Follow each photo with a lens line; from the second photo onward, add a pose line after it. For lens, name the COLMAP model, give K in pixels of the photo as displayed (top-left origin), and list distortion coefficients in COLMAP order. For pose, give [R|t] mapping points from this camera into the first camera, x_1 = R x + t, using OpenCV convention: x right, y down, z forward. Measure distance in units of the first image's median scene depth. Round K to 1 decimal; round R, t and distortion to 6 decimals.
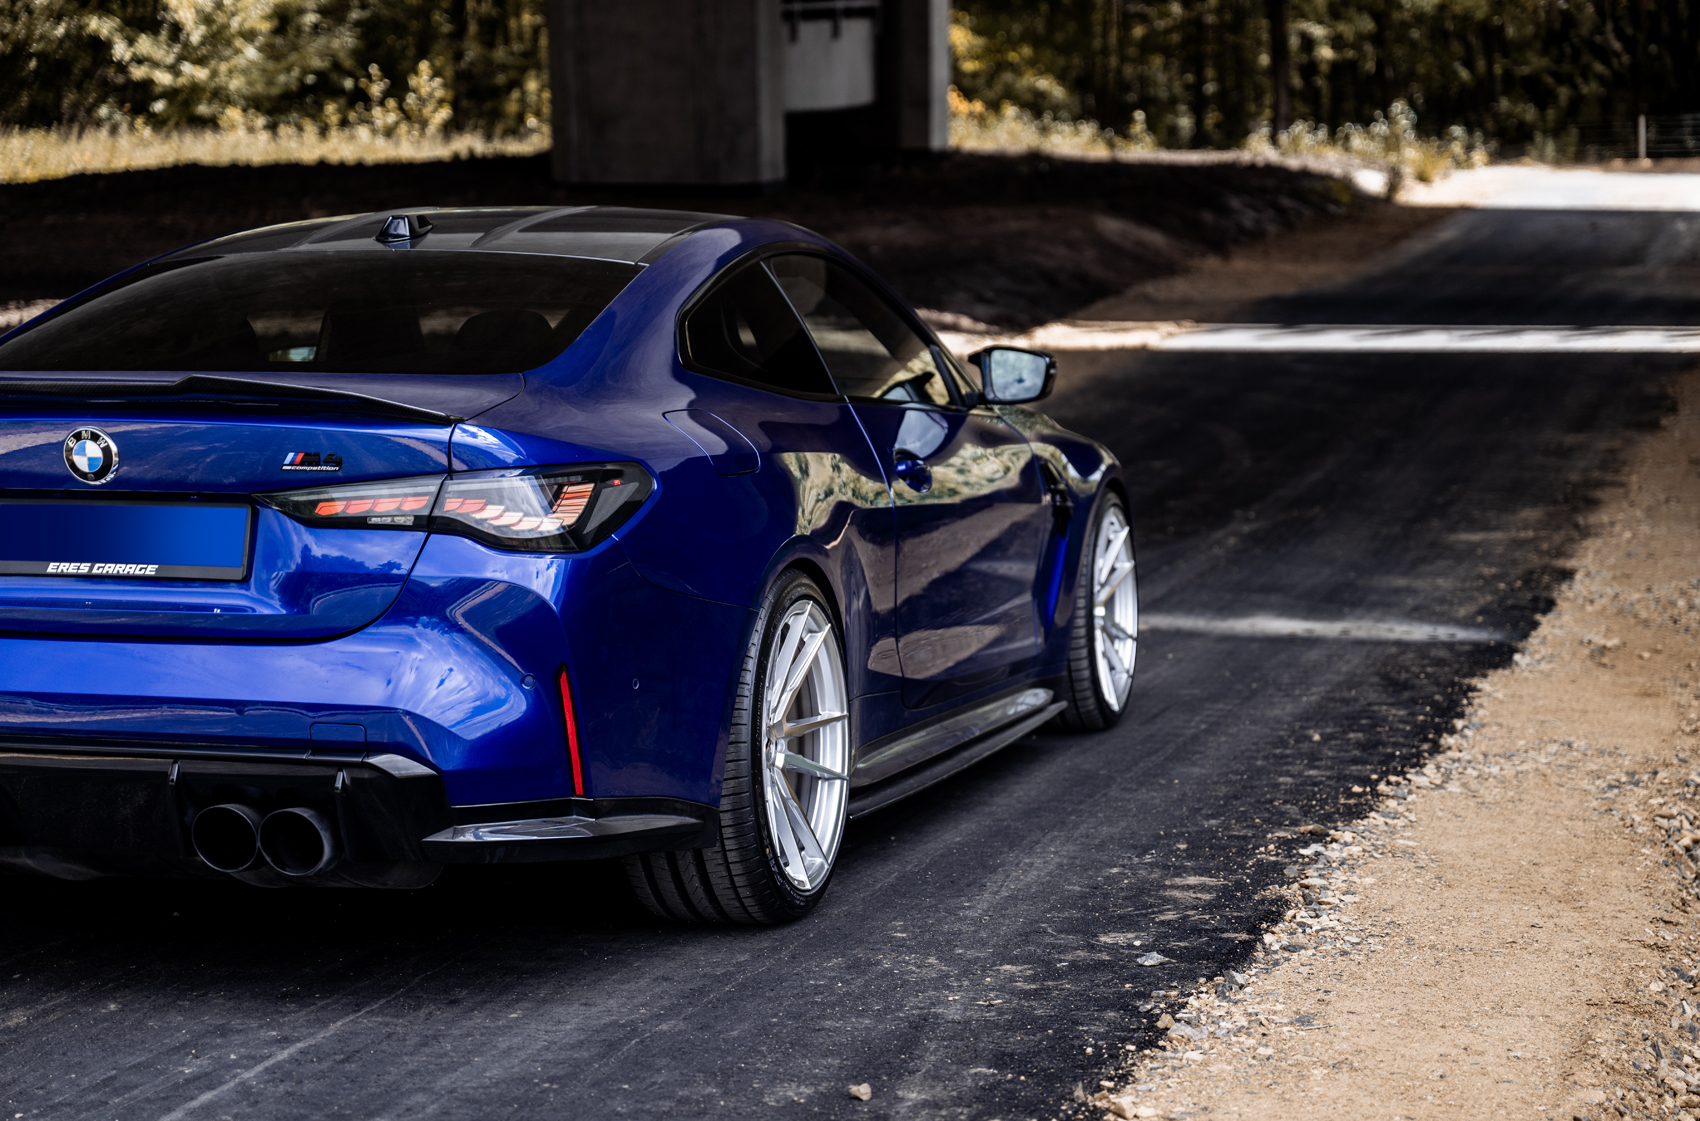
lens RADIAL K [[3383.0, 0, 847.3], [0, 3383.0, 562.8], [0, 0, 1]] dist [0.015419, 0.000000]
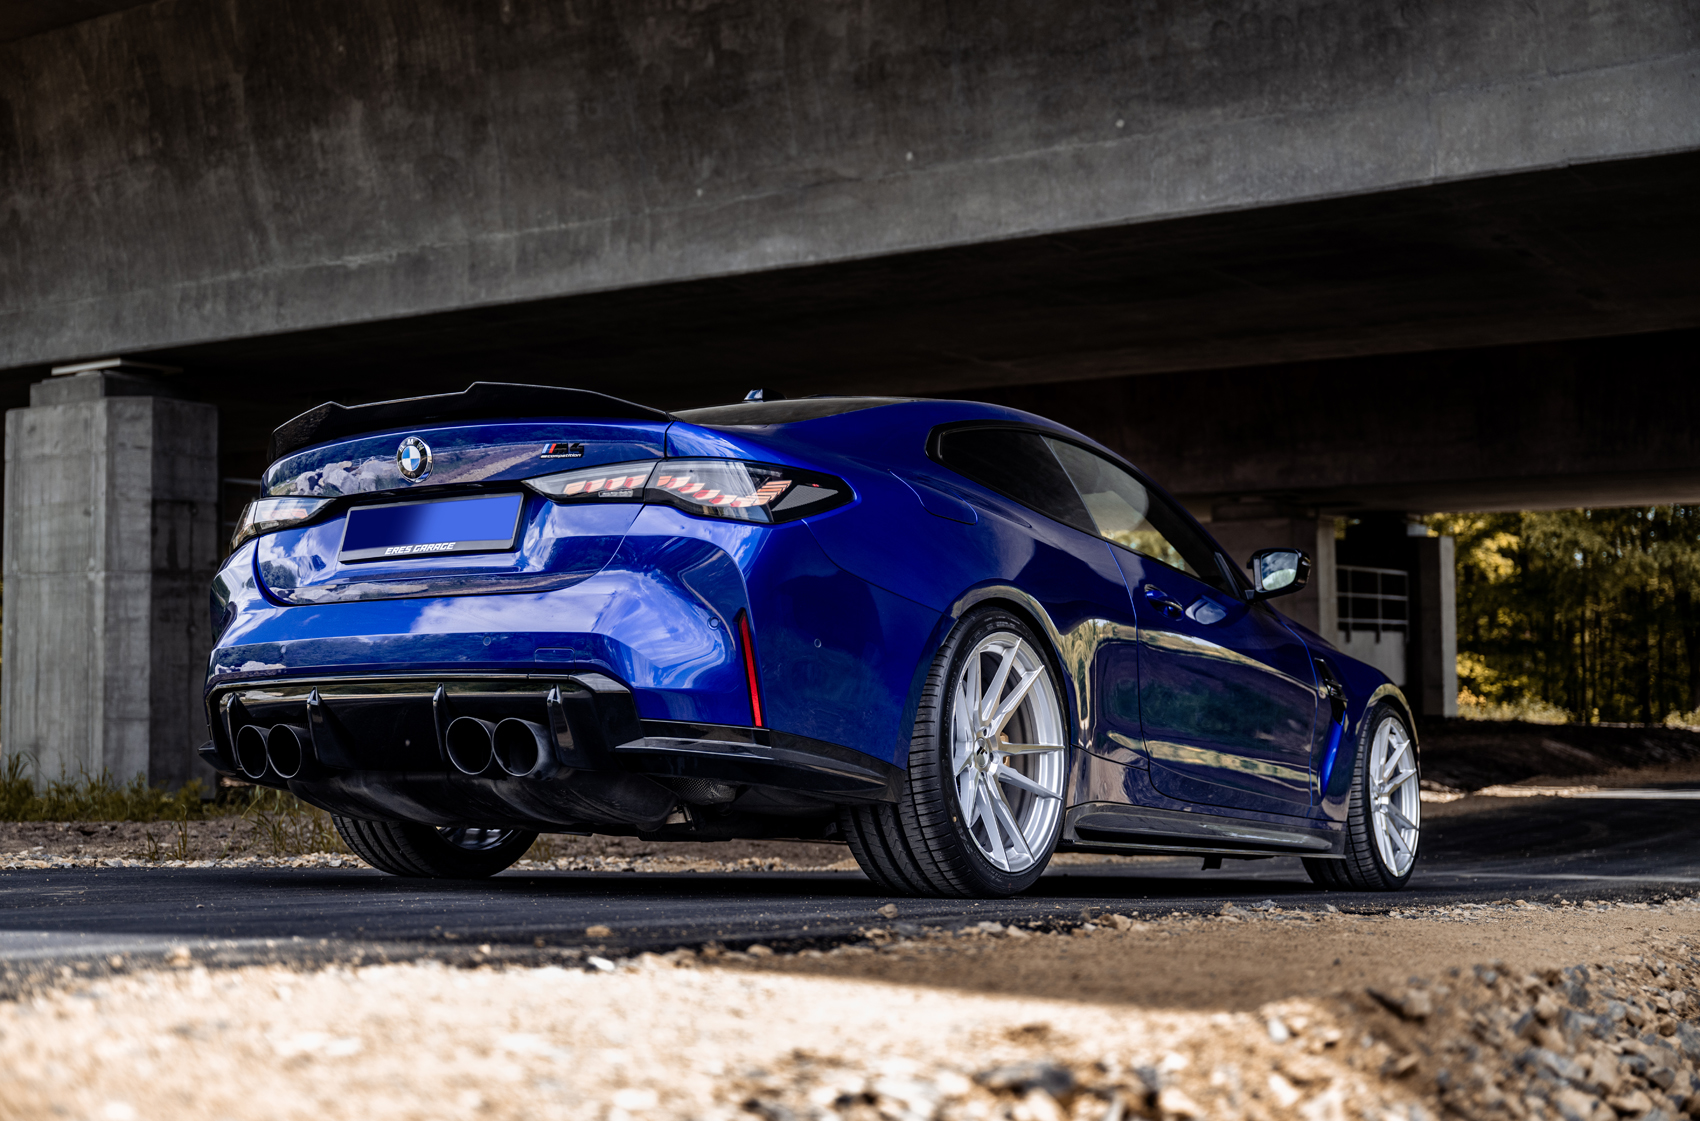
lens RADIAL K [[2024.5, 0, 852.9], [0, 2024.5, 551.6], [0, 0, 1]] dist [-0.032420, 0.000000]
pose [[0.960409, -0.015100, -0.278183, 0.136167], [-0.049948, 0.973018, -0.225257, 0.150064], [0.274079, 0.230234, 0.933741, 0.292873]]
